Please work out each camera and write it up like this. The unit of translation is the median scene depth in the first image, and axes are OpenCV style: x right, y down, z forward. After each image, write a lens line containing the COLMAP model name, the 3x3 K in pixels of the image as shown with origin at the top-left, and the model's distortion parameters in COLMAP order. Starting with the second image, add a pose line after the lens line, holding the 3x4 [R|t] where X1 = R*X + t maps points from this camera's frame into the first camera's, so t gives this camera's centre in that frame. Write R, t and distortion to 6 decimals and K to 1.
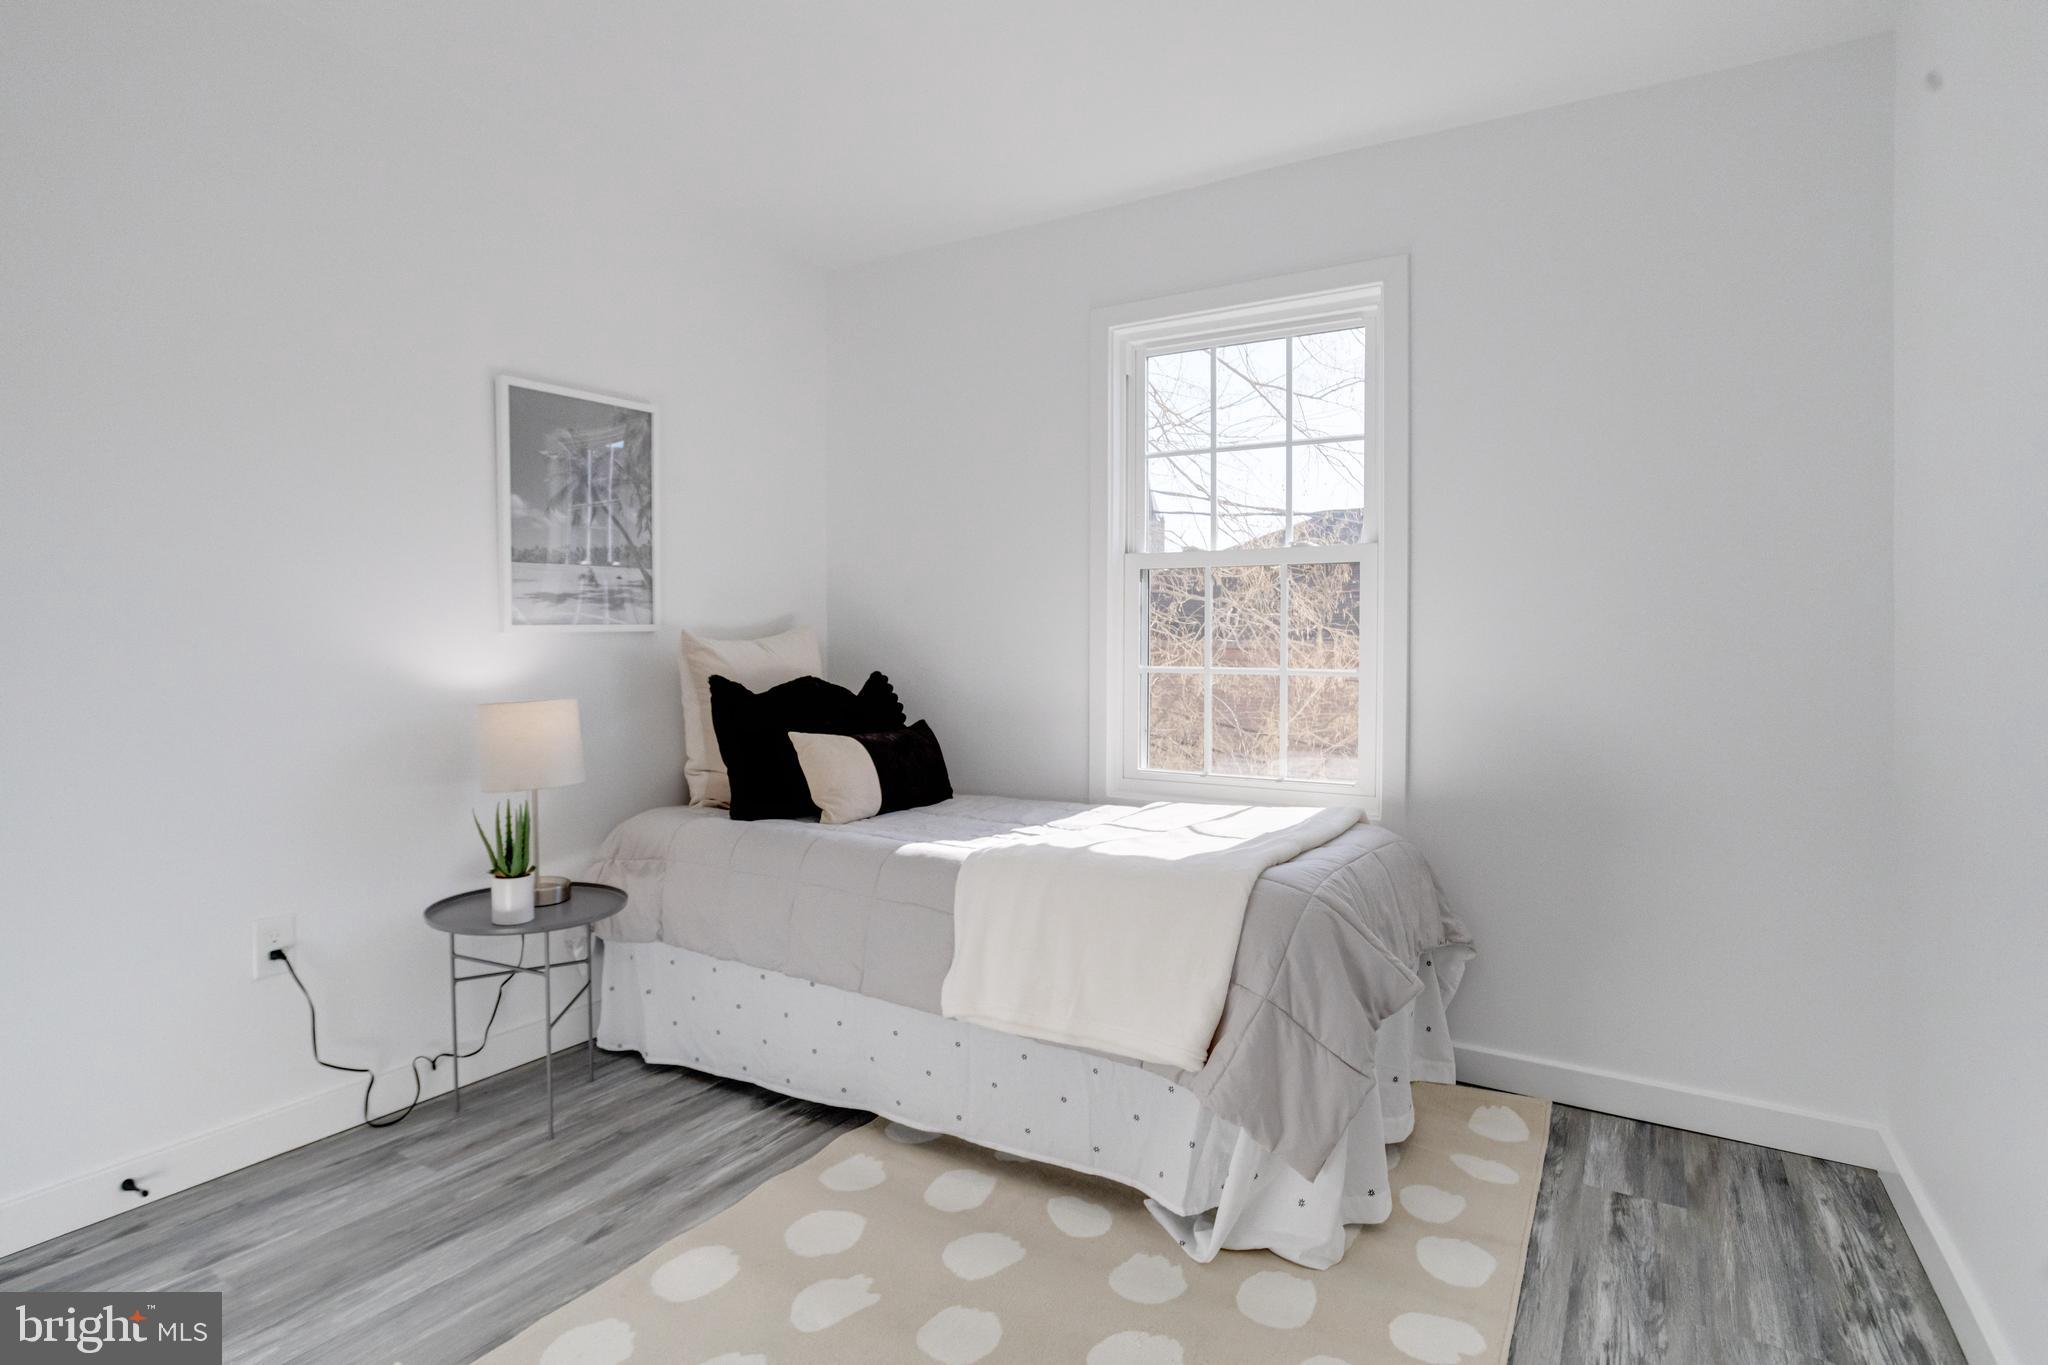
lens RADIAL K [[1065.9, 0, 1013.2], [0, 1065.9, 665.5], [0, 0, 1]] dist [-0.042919, 0.018542]
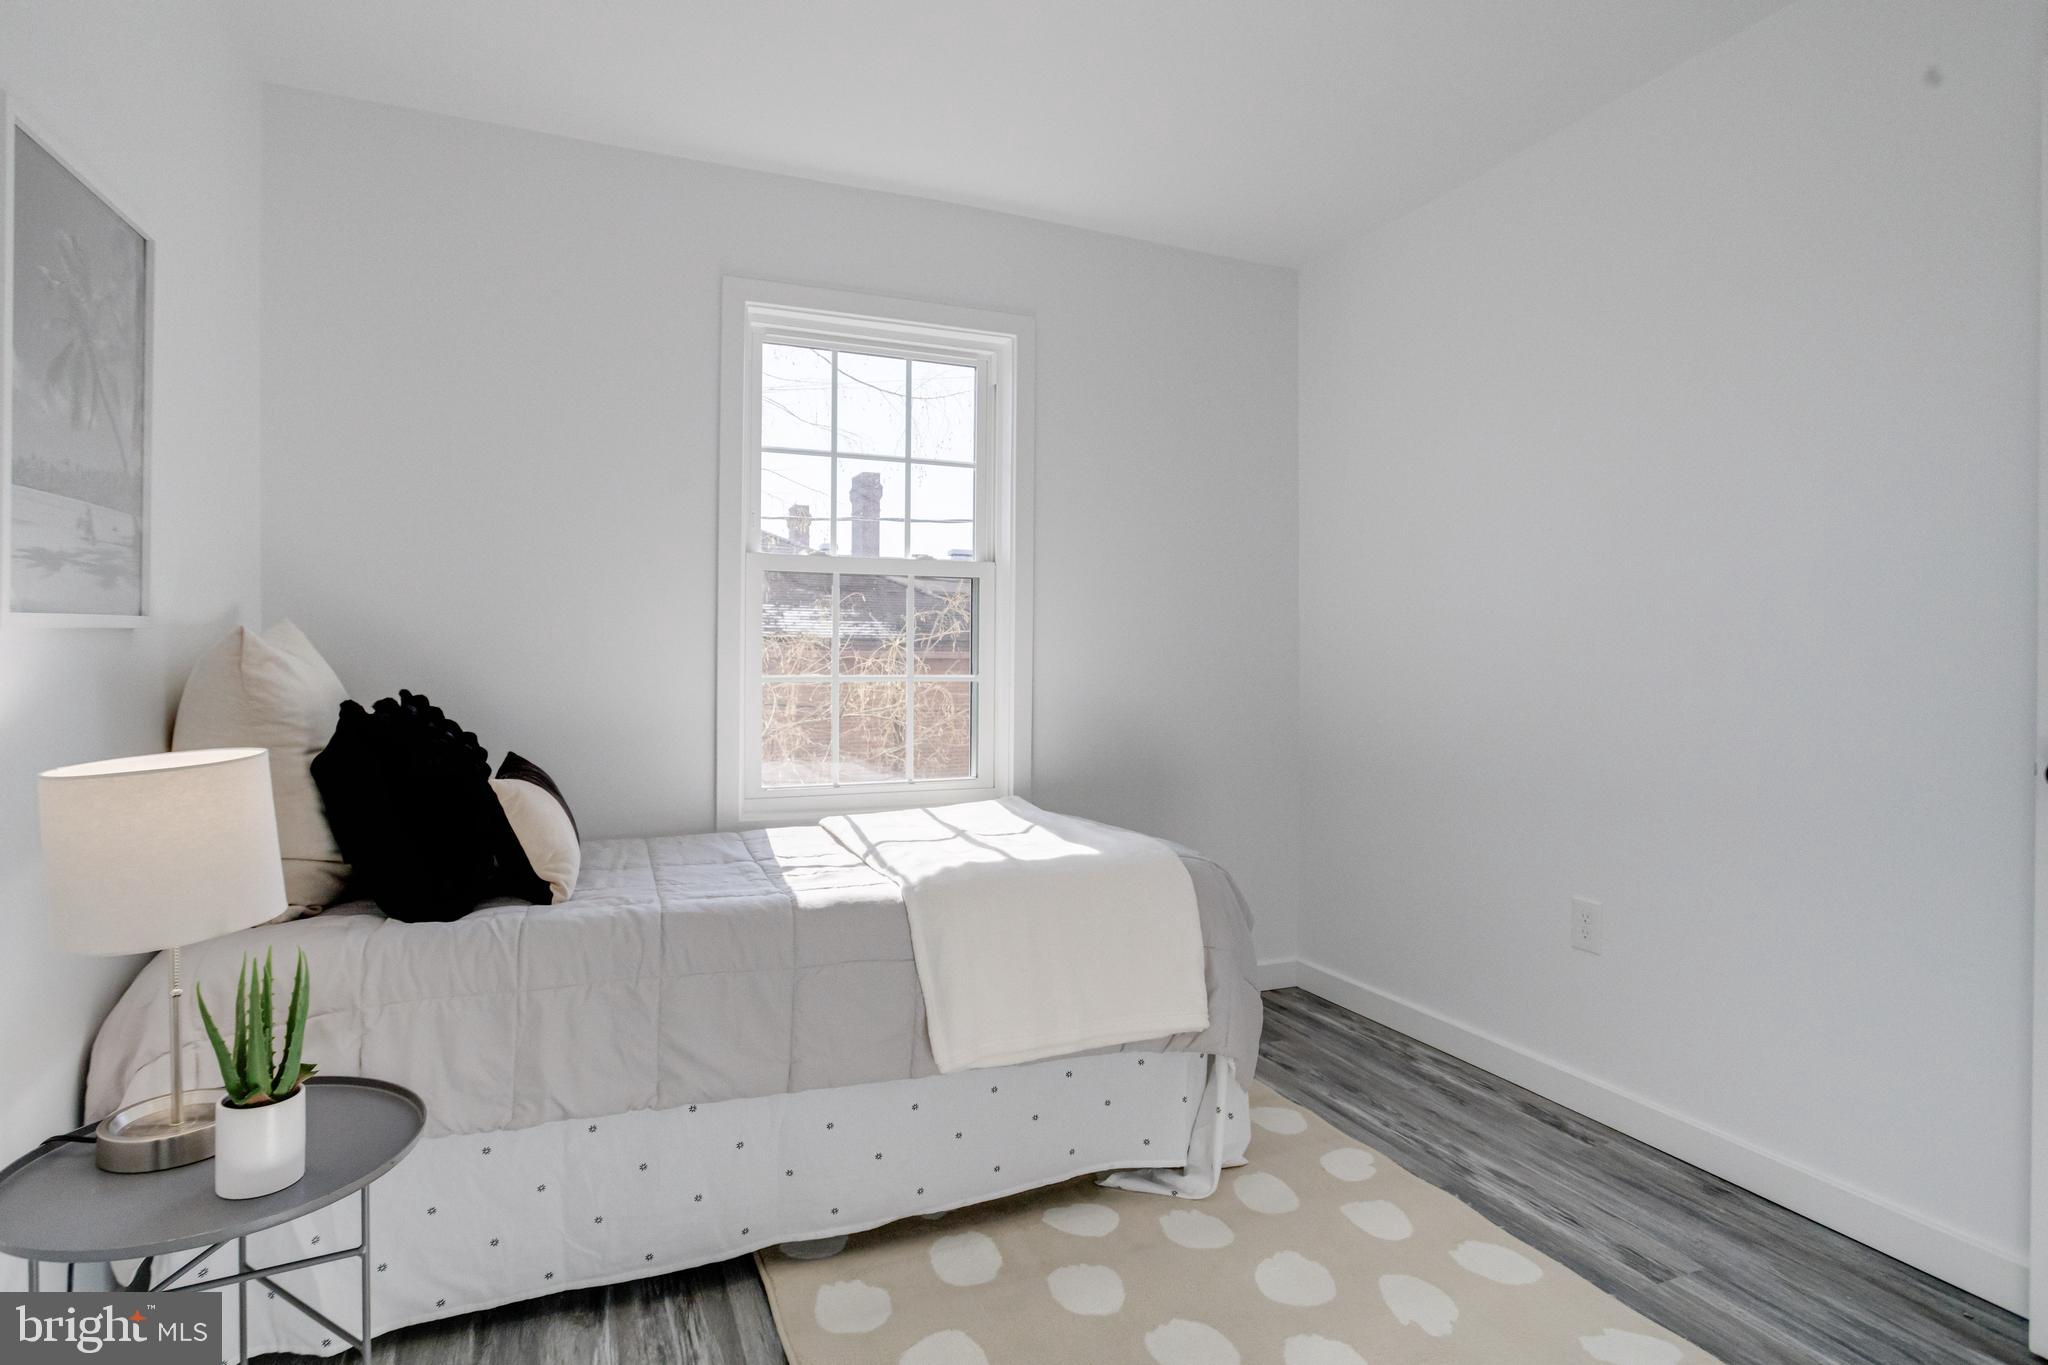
lens RADIAL K [[1065.9, 0, 1008.5], [0, 1065.9, 656.8], [0, 0, 1]] dist [-0.042919, 0.018542]
pose [[0.576583, -0.002969, 0.817033, -0.575582], [0.012507, 0.999908, -0.005193, -0.009083], [-0.816943, 0.013213, 0.576568, 0.335159]]
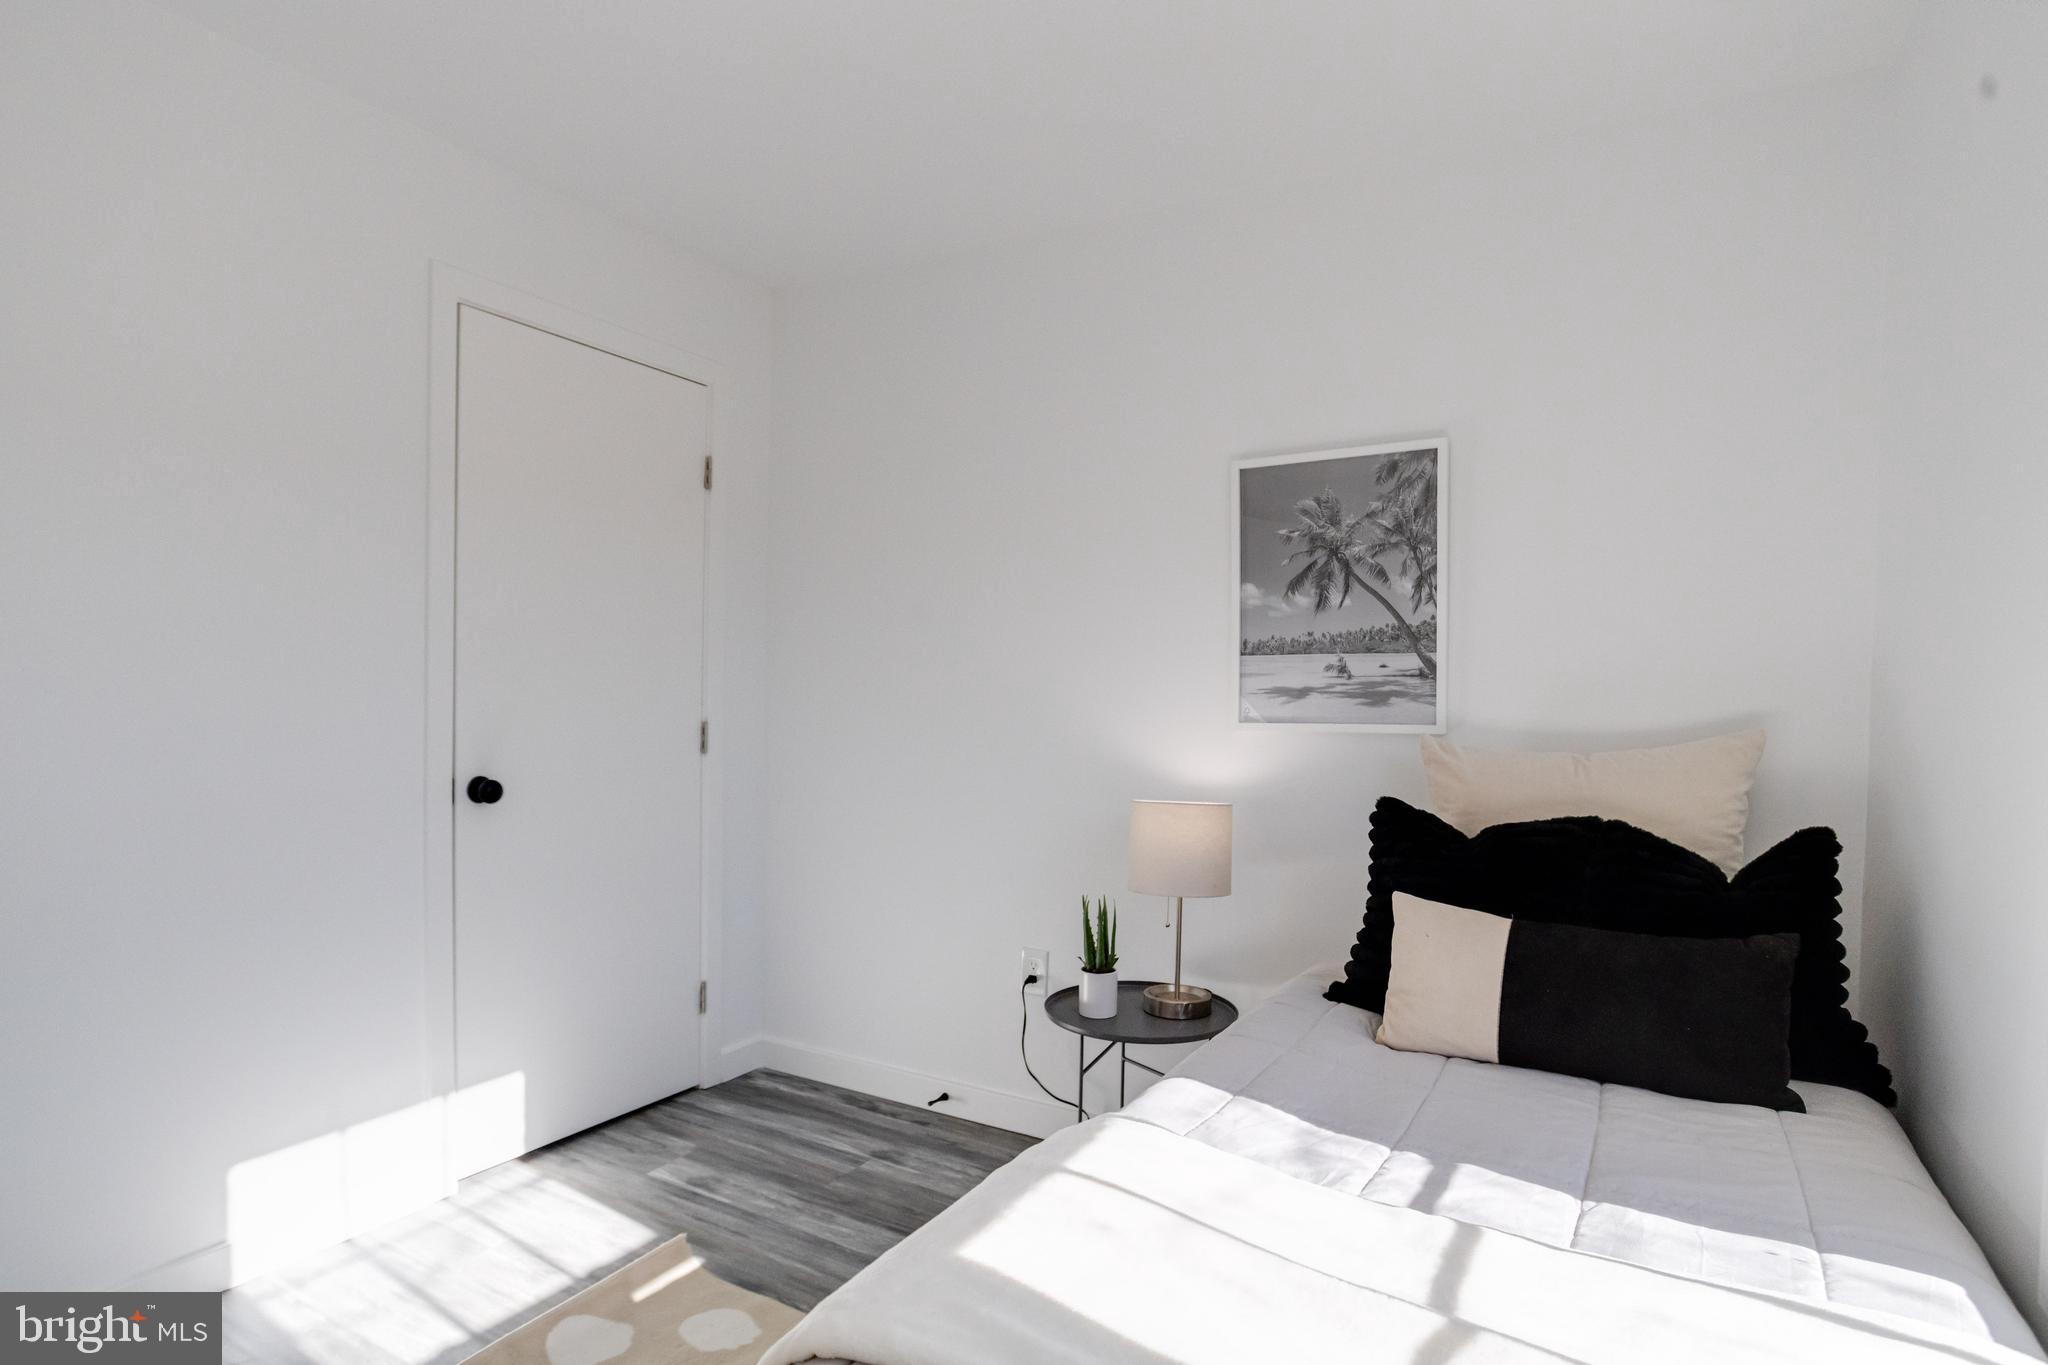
lens RADIAL K [[1065.9, 0, 1020.7], [0, 1065.9, 740.0], [0, 0, 1]] dist [-0.042919, 0.018542]
pose [[0.022193, 0.033754, -0.999184, 0.453900], [-0.049185, 0.998257, 0.032630, -0.041994], [0.998543, 0.048421, 0.023815, 0.750564]]
